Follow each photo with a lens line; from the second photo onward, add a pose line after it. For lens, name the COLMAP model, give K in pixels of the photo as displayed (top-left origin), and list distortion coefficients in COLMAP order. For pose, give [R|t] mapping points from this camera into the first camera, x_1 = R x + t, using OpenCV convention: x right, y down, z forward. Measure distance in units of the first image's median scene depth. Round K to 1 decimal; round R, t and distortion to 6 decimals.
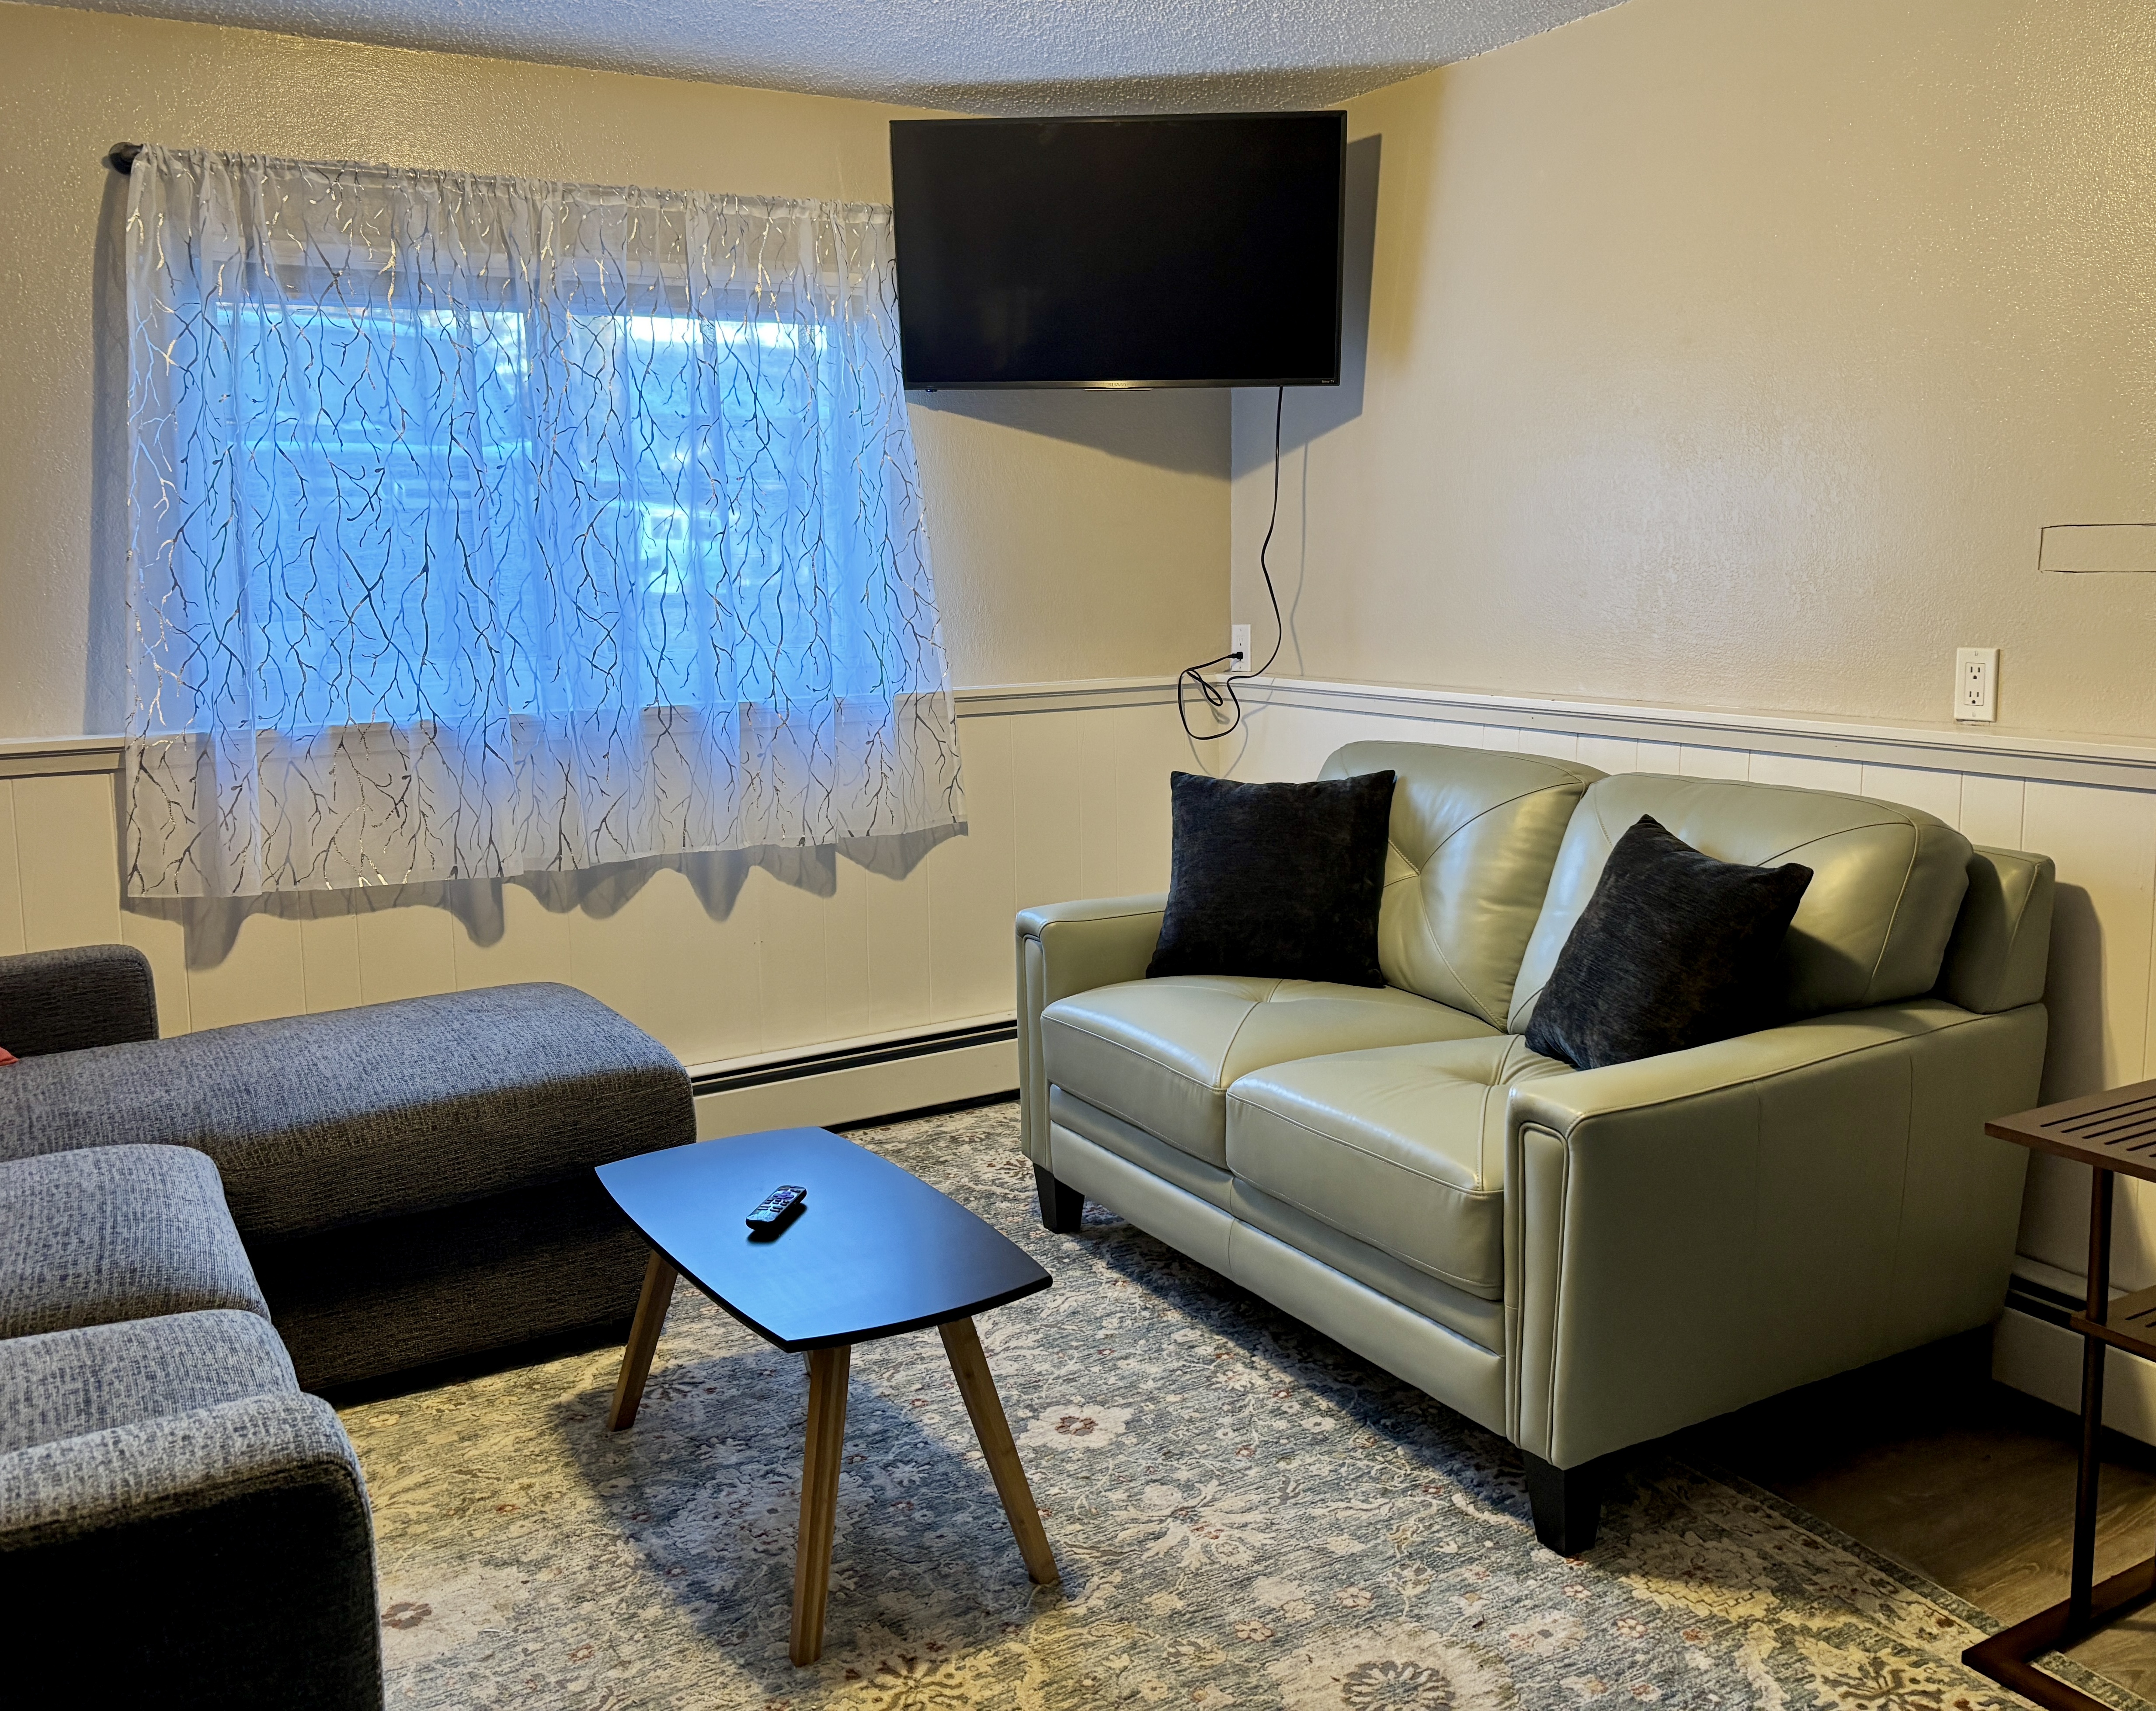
lens RADIAL K [[1738.8, 0, 1078.0], [0, 1738.8, 855.5], [0, 0, 1]] dist [0.013445, -0.005048]
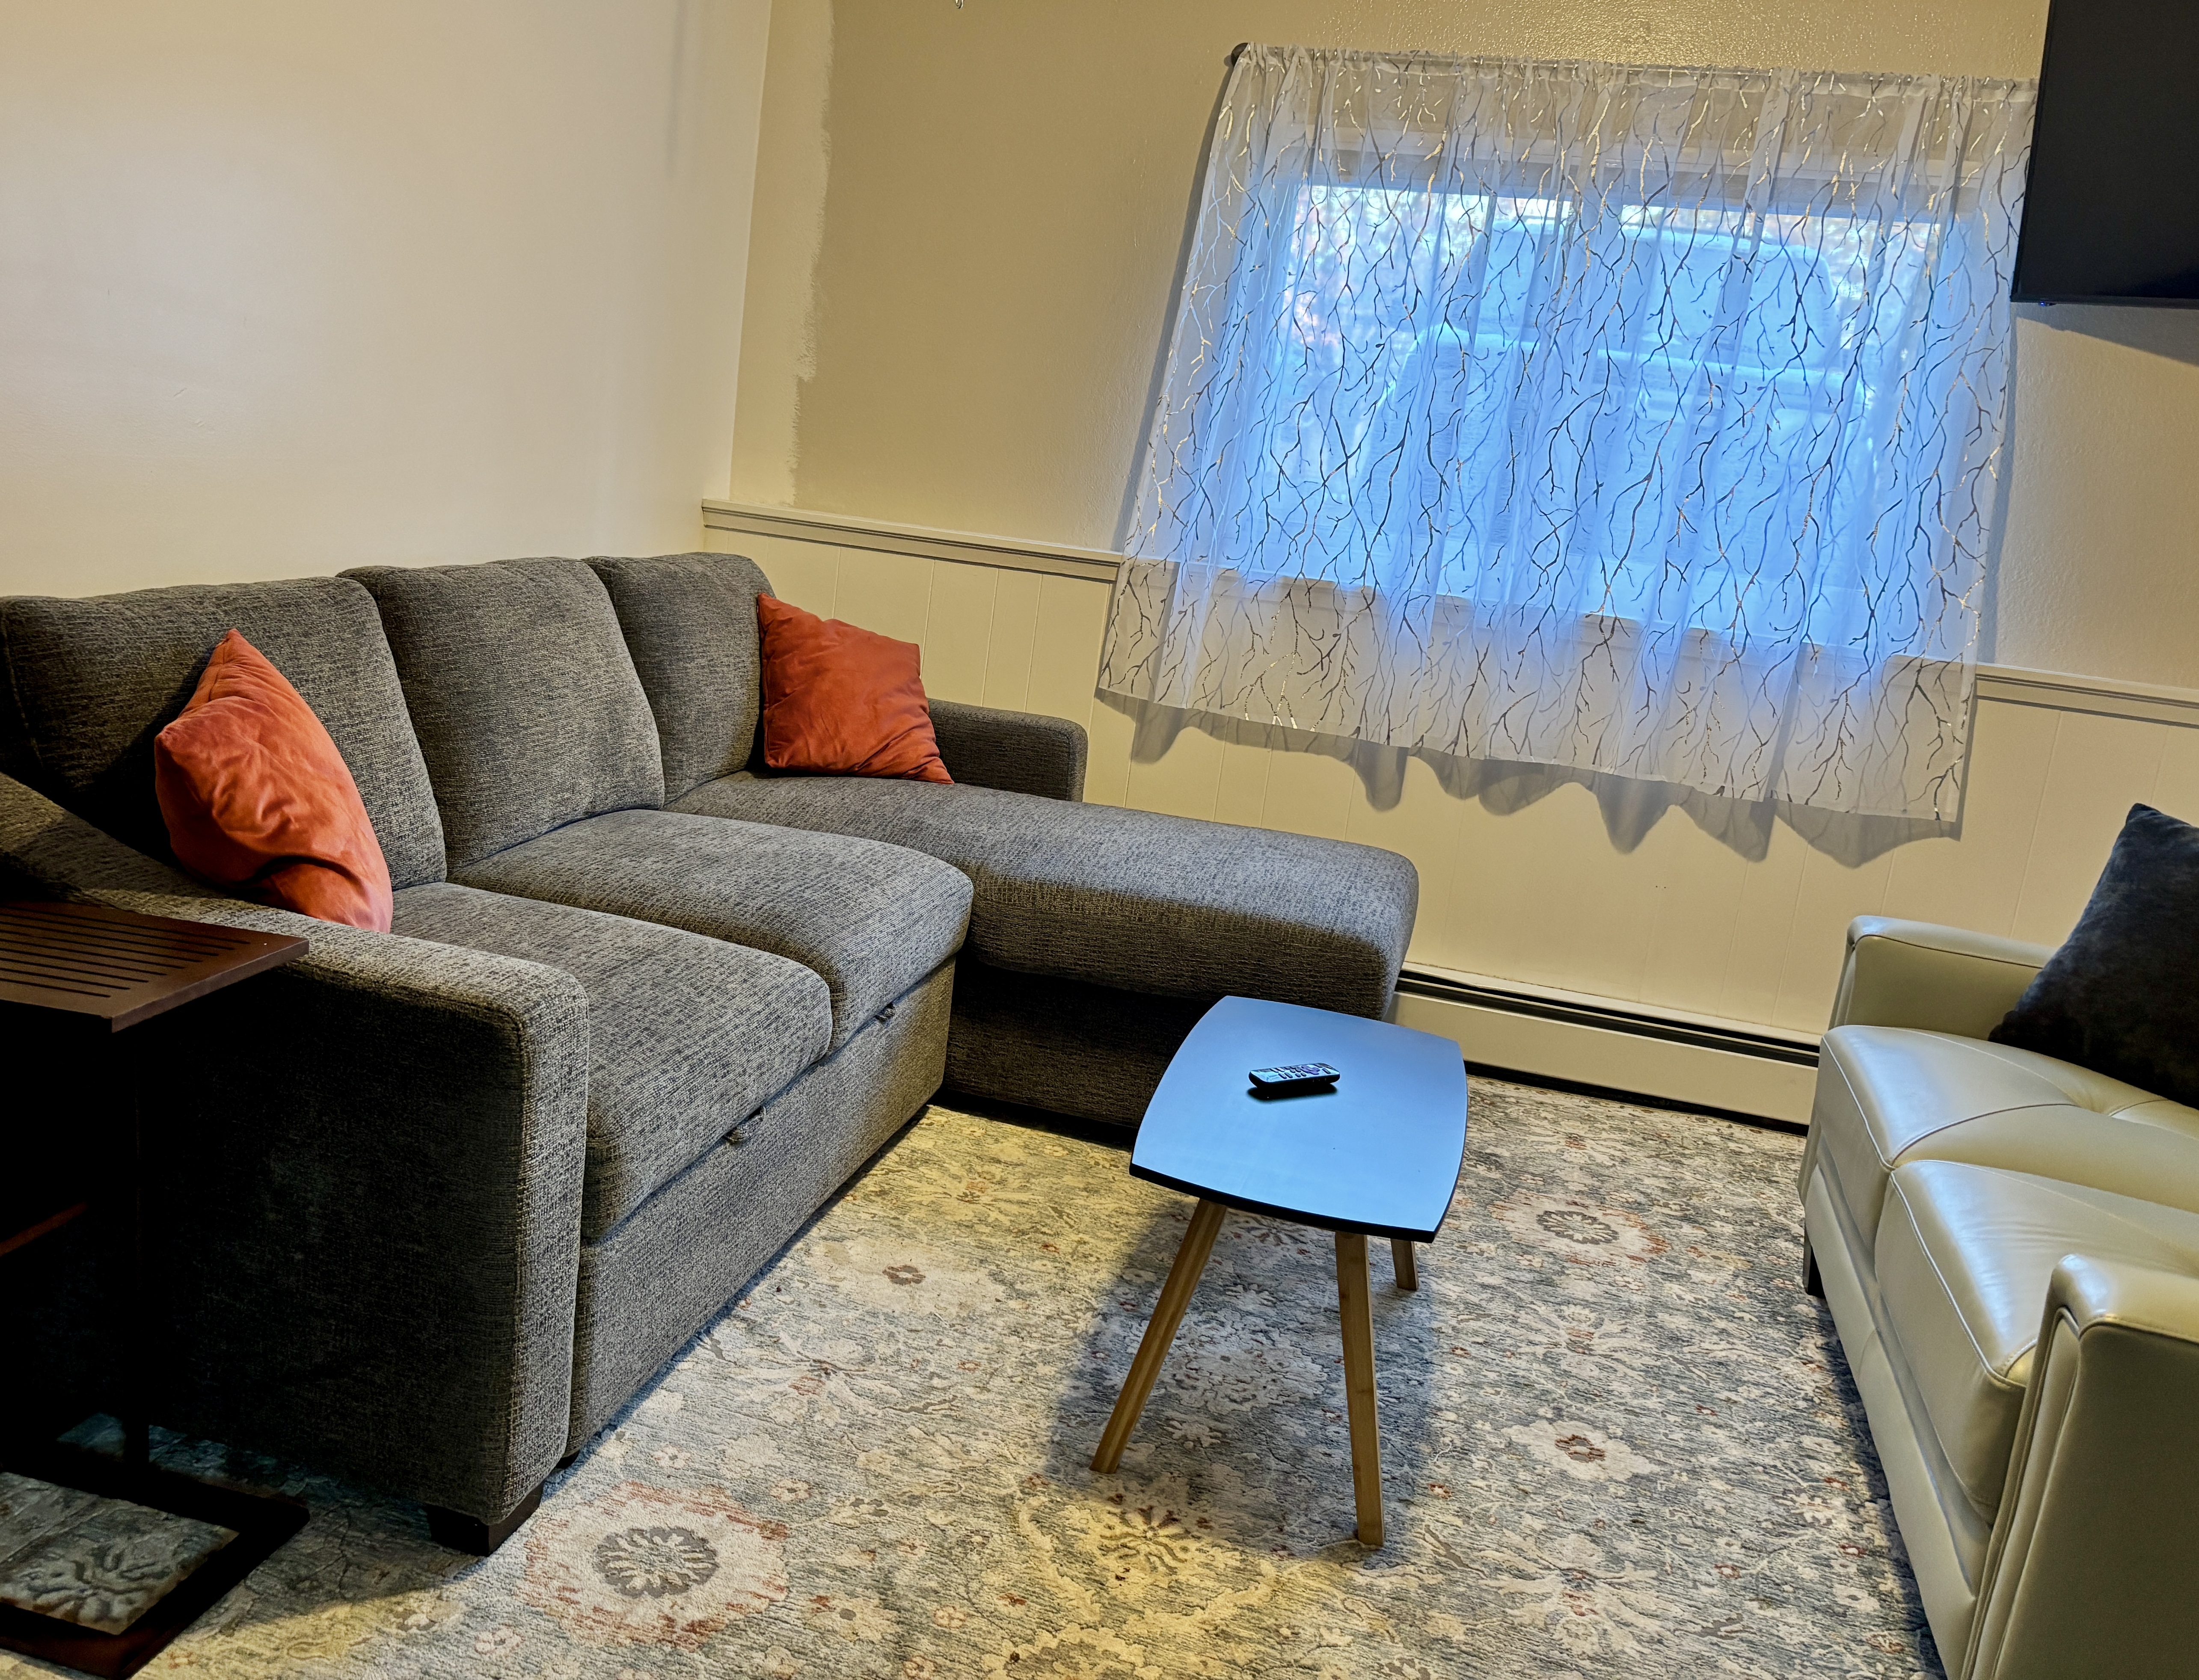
lens RADIAL K [[1745.4, 0, 1099.5], [0, 1745.4, 840.0], [0, 0, 1]] dist [0.033522, -0.042972]
pose [[0.698790, 0.252454, -0.669298, 0.285681], [-0.239092, 0.964271, 0.114088, -0.011638], [0.674187, 0.080300, 0.734183, 0.129411]]
